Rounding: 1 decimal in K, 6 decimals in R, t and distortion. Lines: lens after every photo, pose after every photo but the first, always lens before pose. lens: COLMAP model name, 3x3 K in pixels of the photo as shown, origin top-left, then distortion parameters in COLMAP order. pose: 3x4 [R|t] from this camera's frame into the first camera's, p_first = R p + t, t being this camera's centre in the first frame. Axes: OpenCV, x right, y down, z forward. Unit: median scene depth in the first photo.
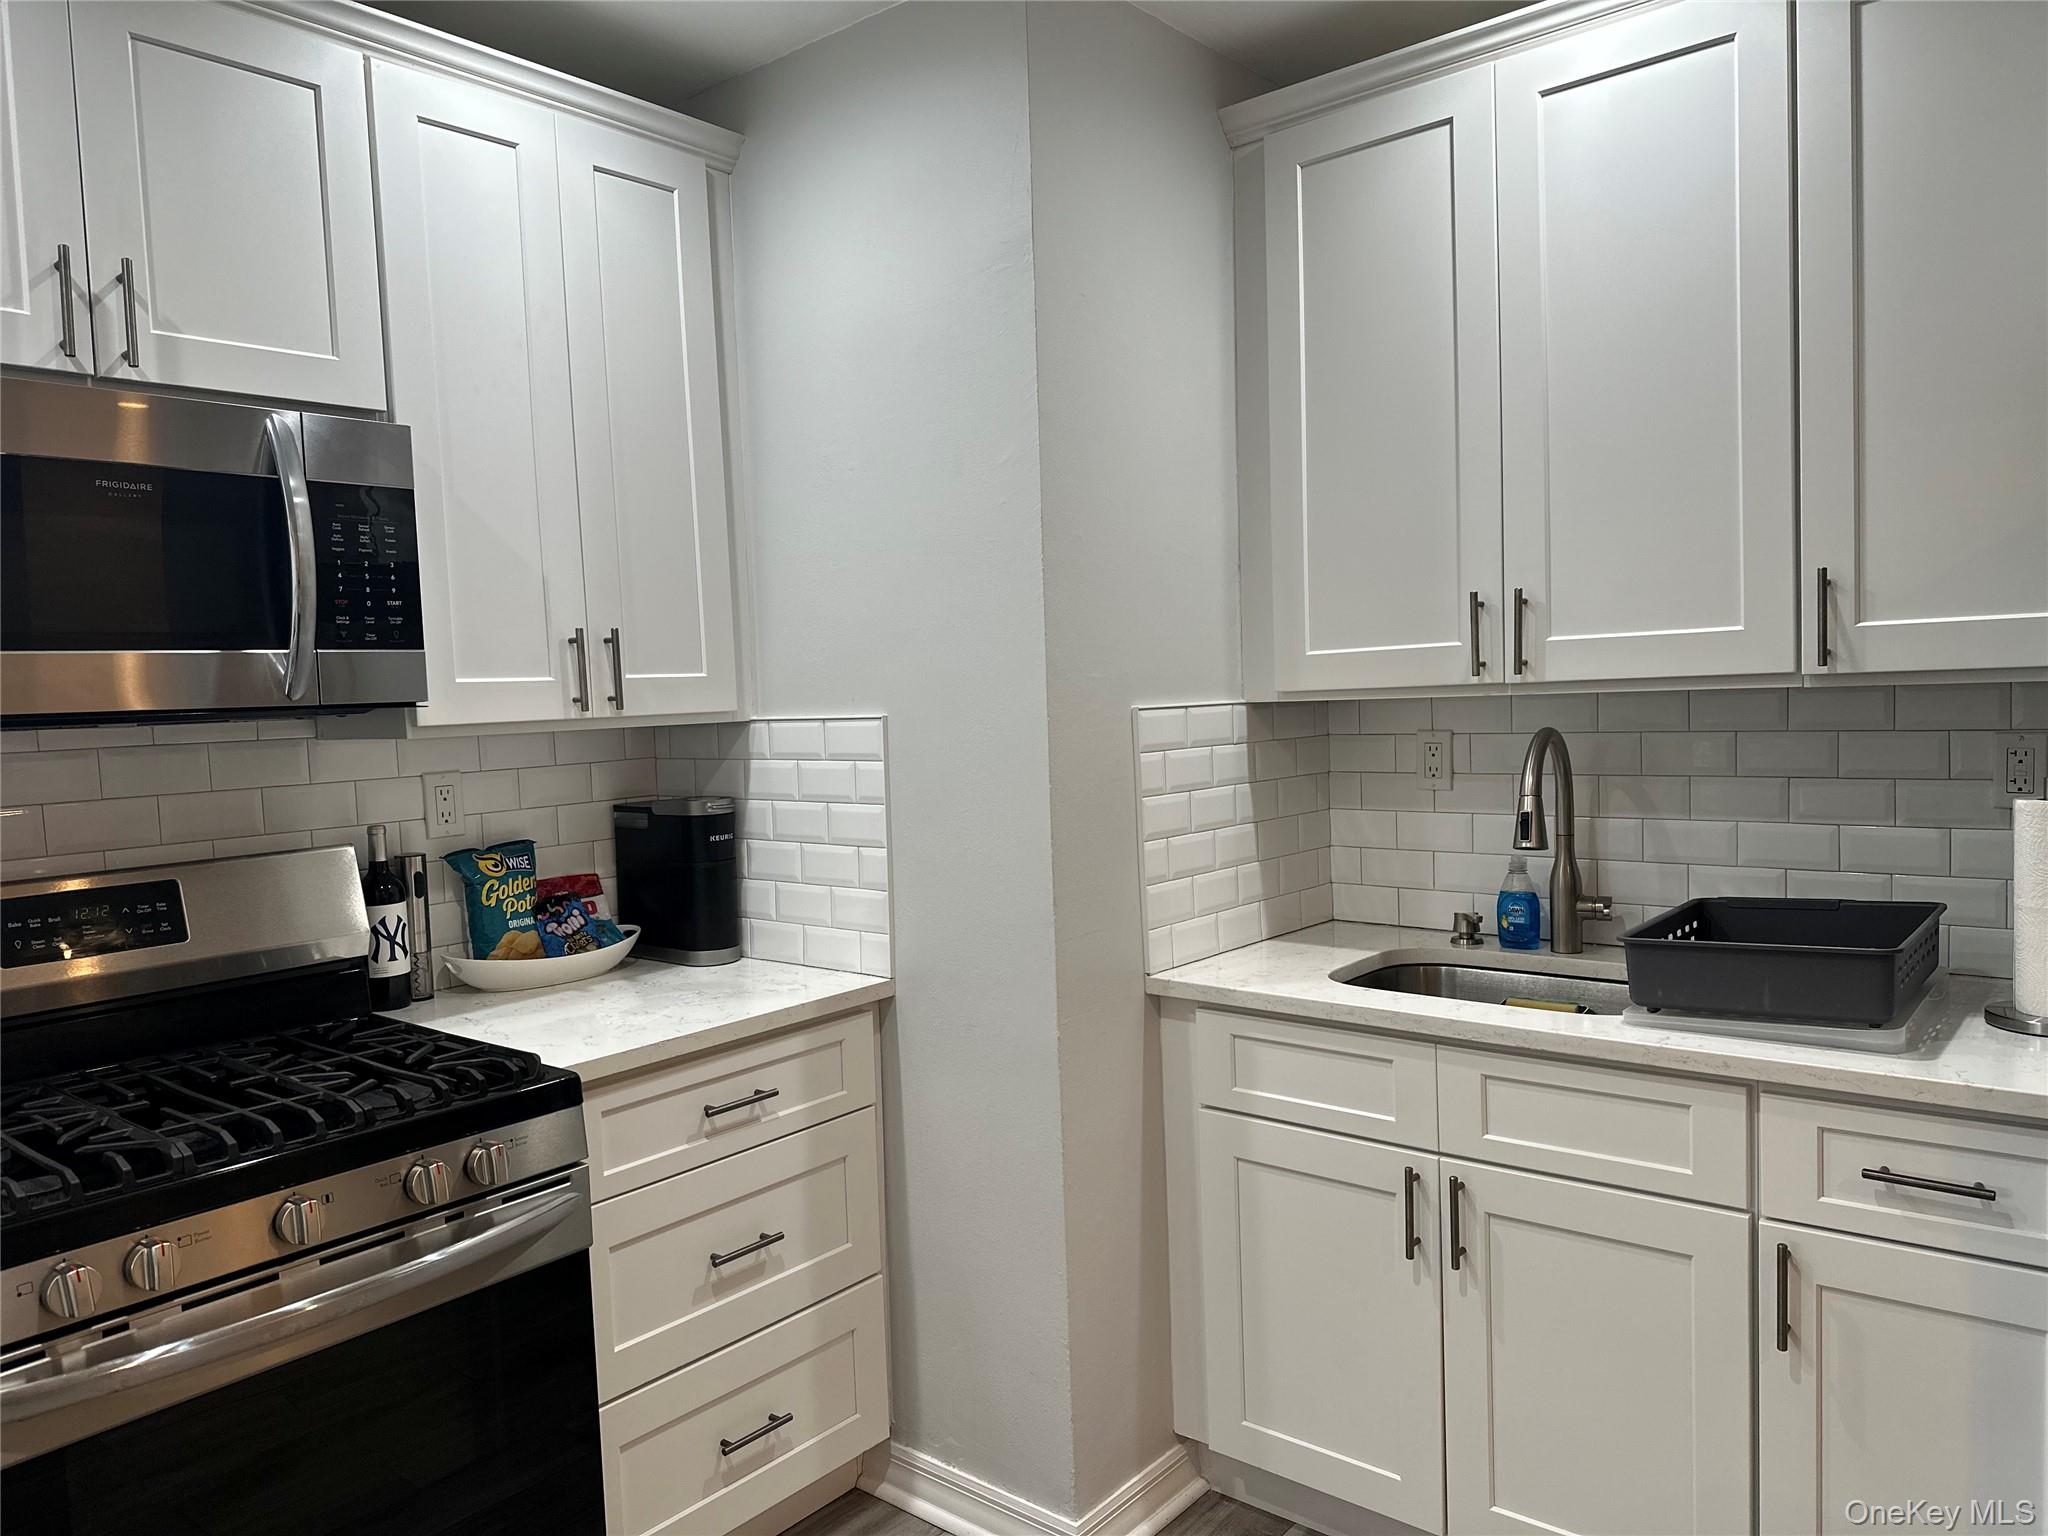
lens RADIAL K [[1460.5, 0, 1074.6], [0, 1460.5, 769.3], [0, 0, 1]] dist [0.048293, -0.059887]
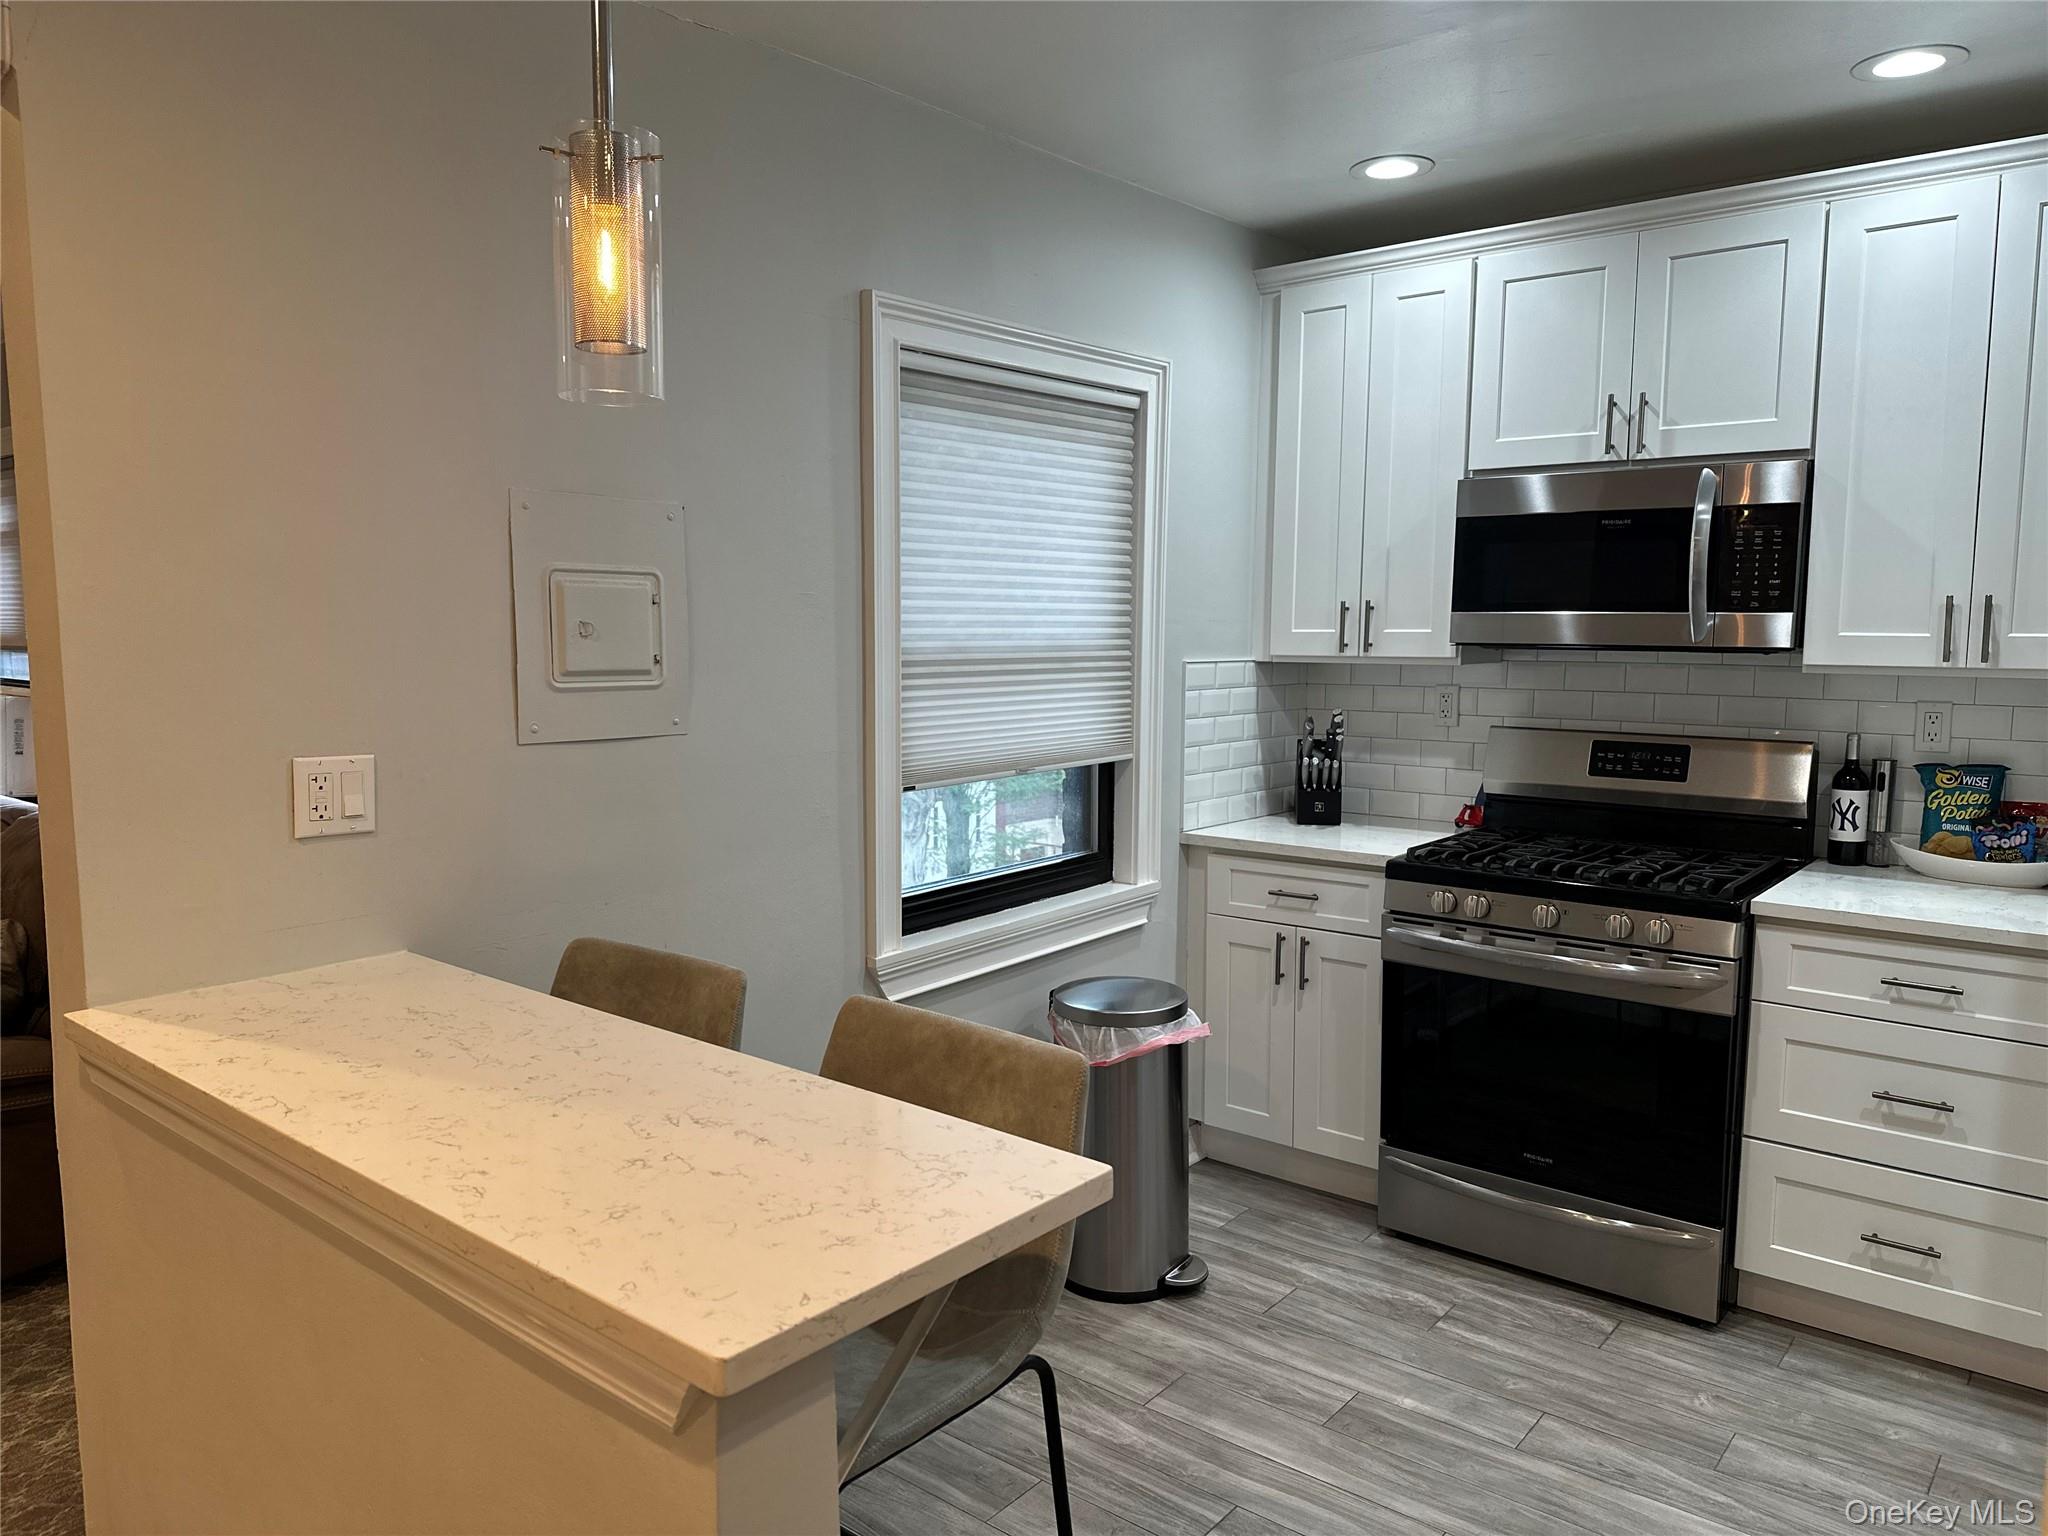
lens RADIAL K [[1460.5, 0, 1040.7], [0, 1460.5, 777.3], [0, 0, 1]] dist [0.048293, -0.059887]
pose [[-0.024461, 0.133643, -0.990728, 0.943558], [-0.073016, 0.988138, 0.135096, -0.054552], [0.997031, 0.075644, -0.014413, 0.247614]]
